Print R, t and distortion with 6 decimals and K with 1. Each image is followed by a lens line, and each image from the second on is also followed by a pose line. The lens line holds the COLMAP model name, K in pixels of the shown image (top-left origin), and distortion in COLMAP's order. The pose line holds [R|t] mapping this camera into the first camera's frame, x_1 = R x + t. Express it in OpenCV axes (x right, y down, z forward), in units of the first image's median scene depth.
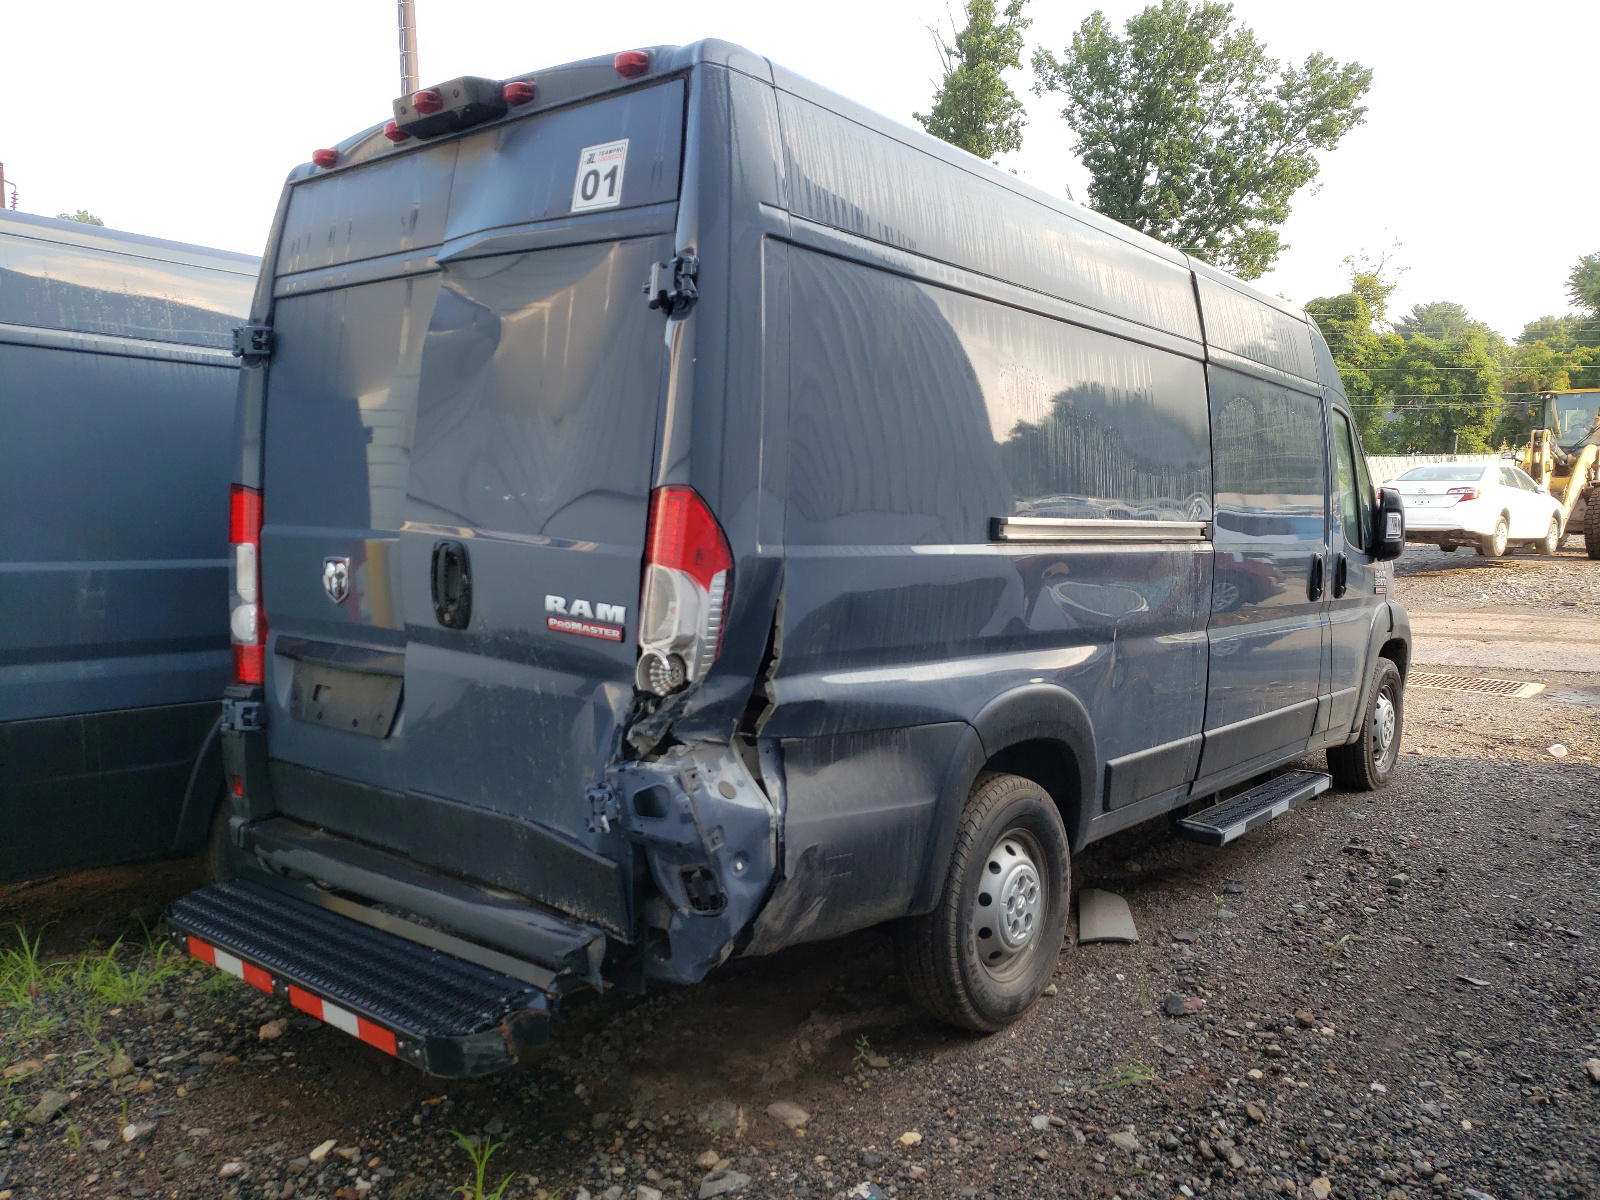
lens RADIAL K [[1238.1, 0, 772.2], [0, 1238.1, 596.3], [0, 0, 1]] dist [0.027831, -0.011337]
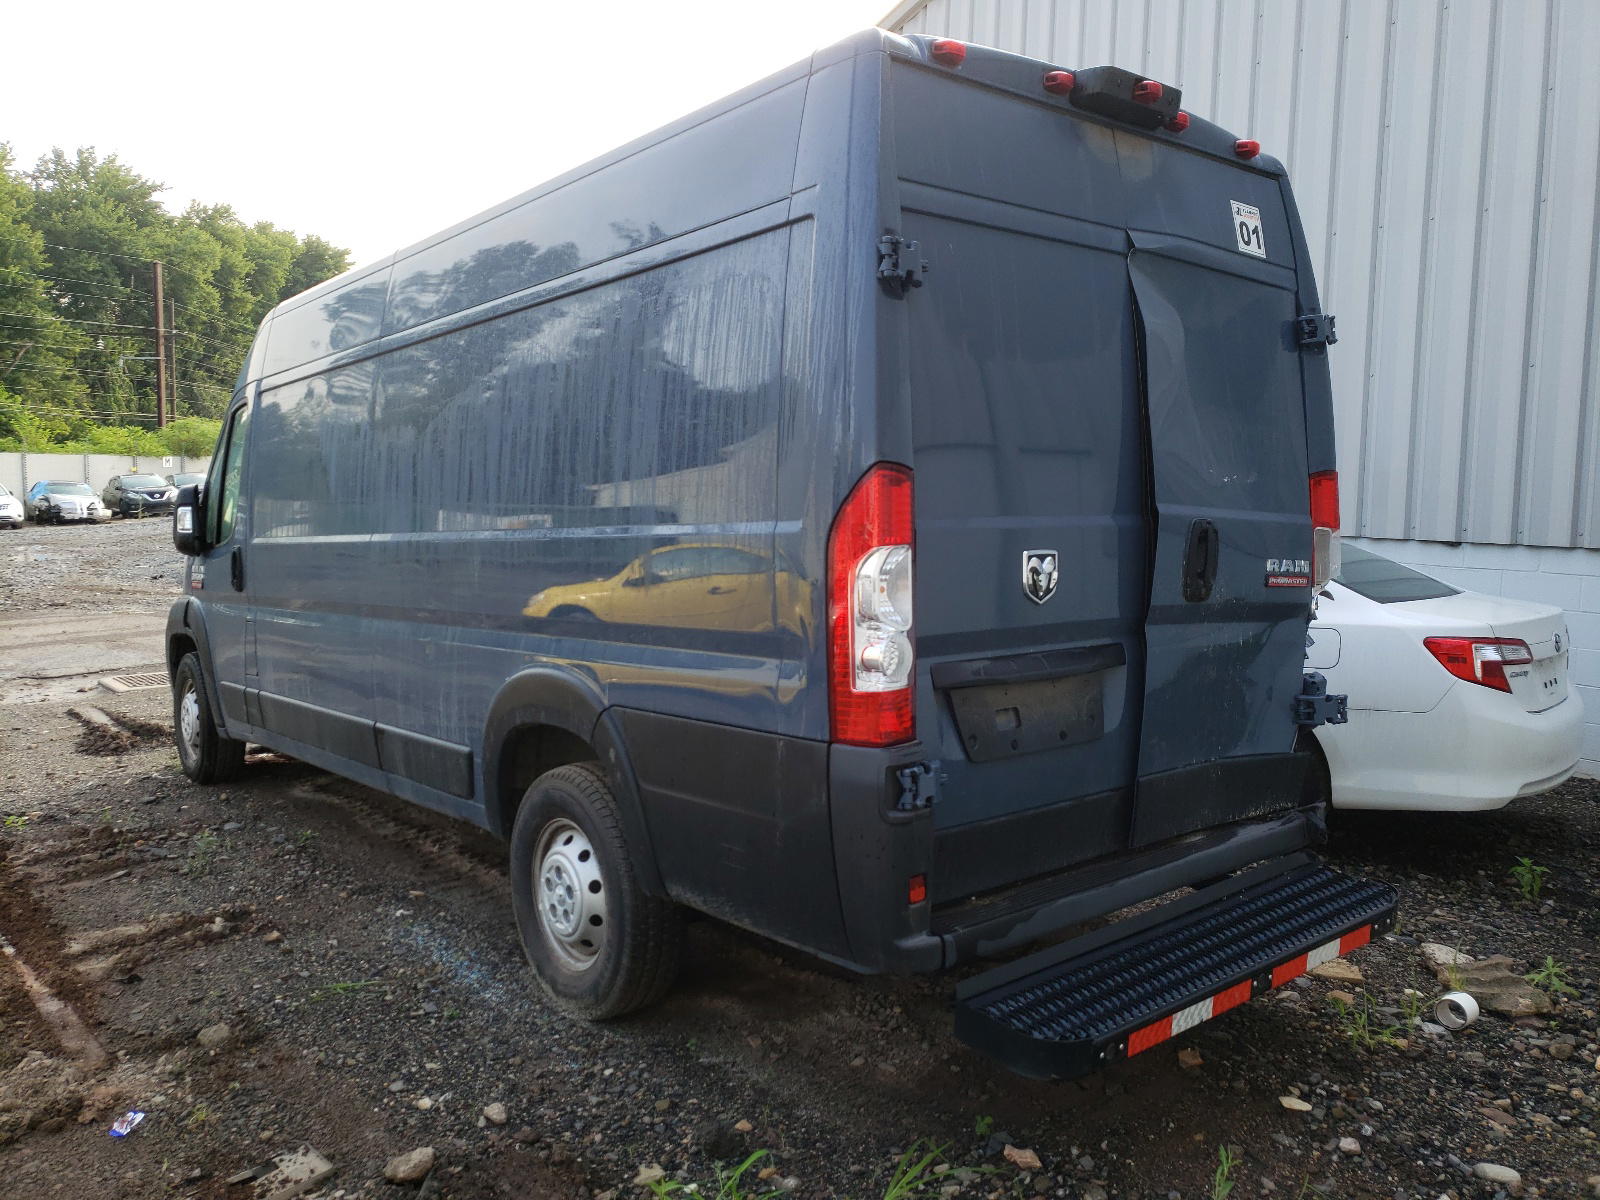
lens RADIAL K [[1238.1, 0, 772.2], [0, 1238.1, 596.3], [0, 0, 1]] dist [0.027831, -0.011337]
pose [[0.188260, -0.080259, 0.978834, -1.383962], [0.085559, 0.994206, 0.065064, -0.081100], [-0.978385, 0.071499, 0.194036, 1.151262]]
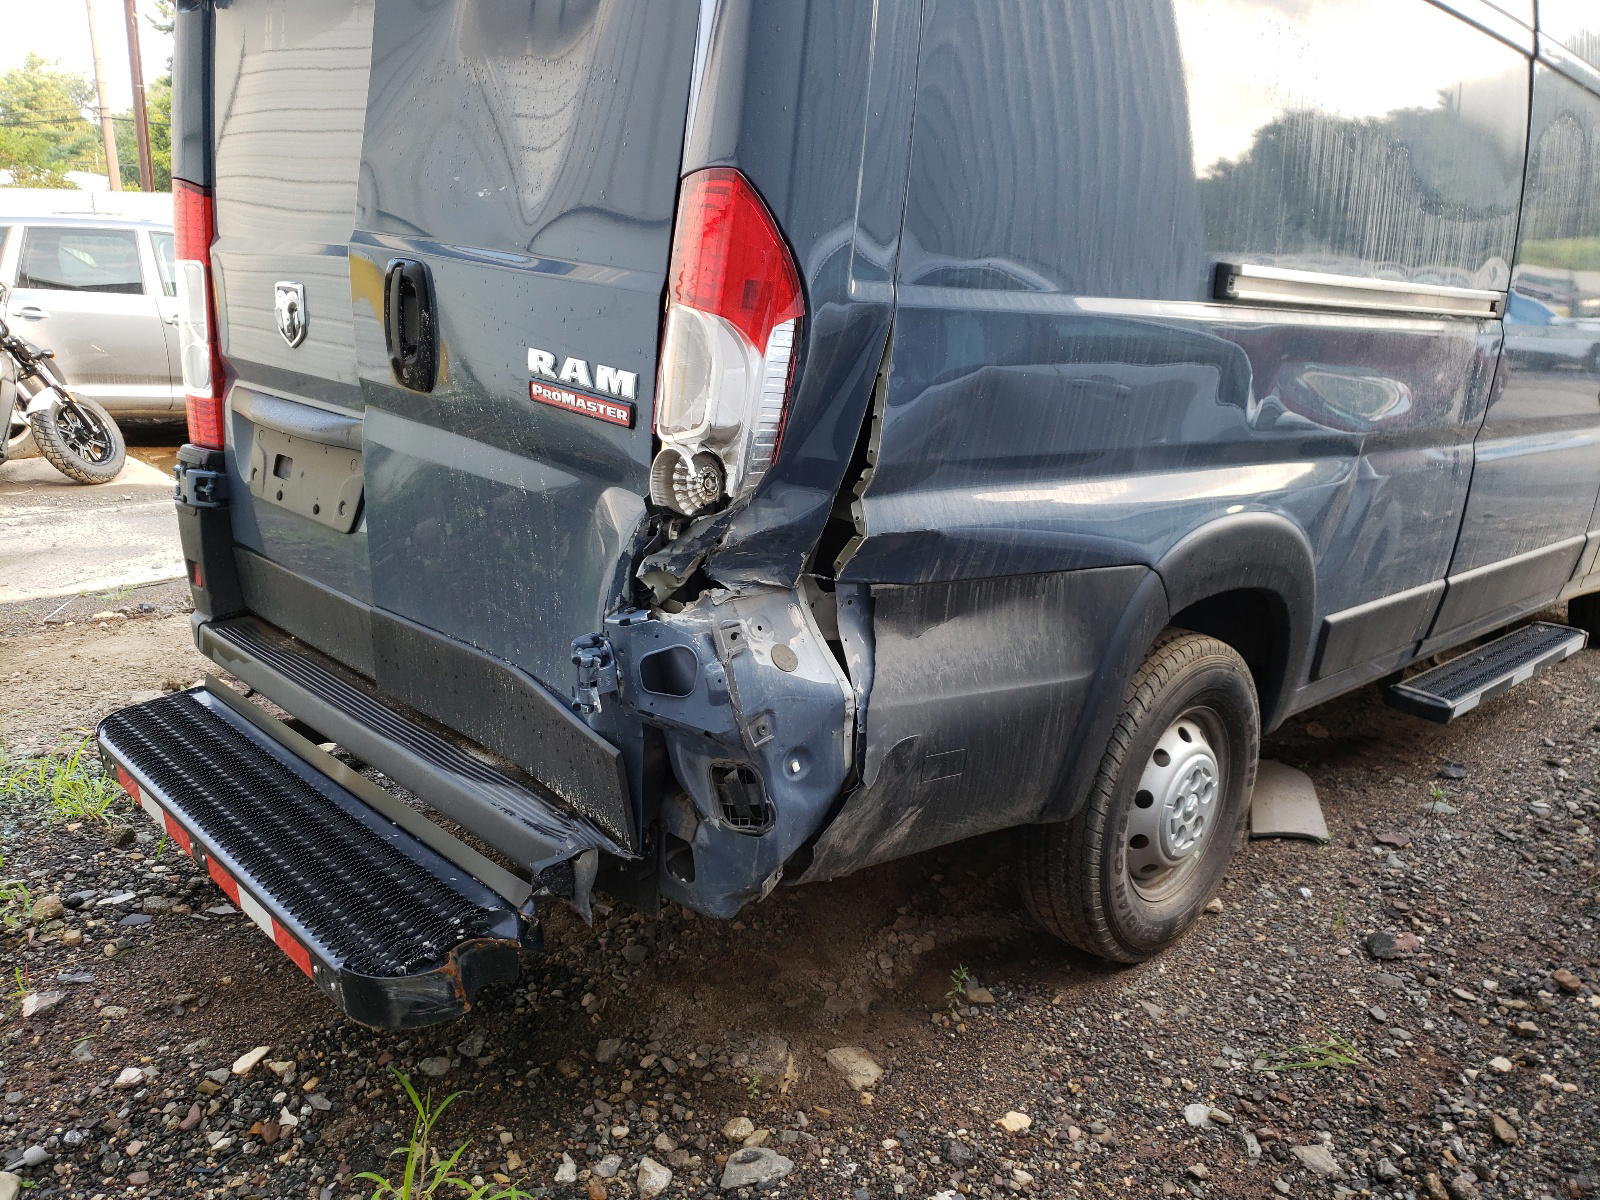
lens RADIAL K [[1238.1, 0, 772.2], [0, 1238.1, 596.3], [0, 0, 1]] dist [0.027831, -0.011337]
pose [[0.992880, 0.068977, -0.097111, 0.017999], [-0.050083, 0.981451, 0.185057, 0.000073], [0.108074, -0.178876, 0.977918, 0.318298]]
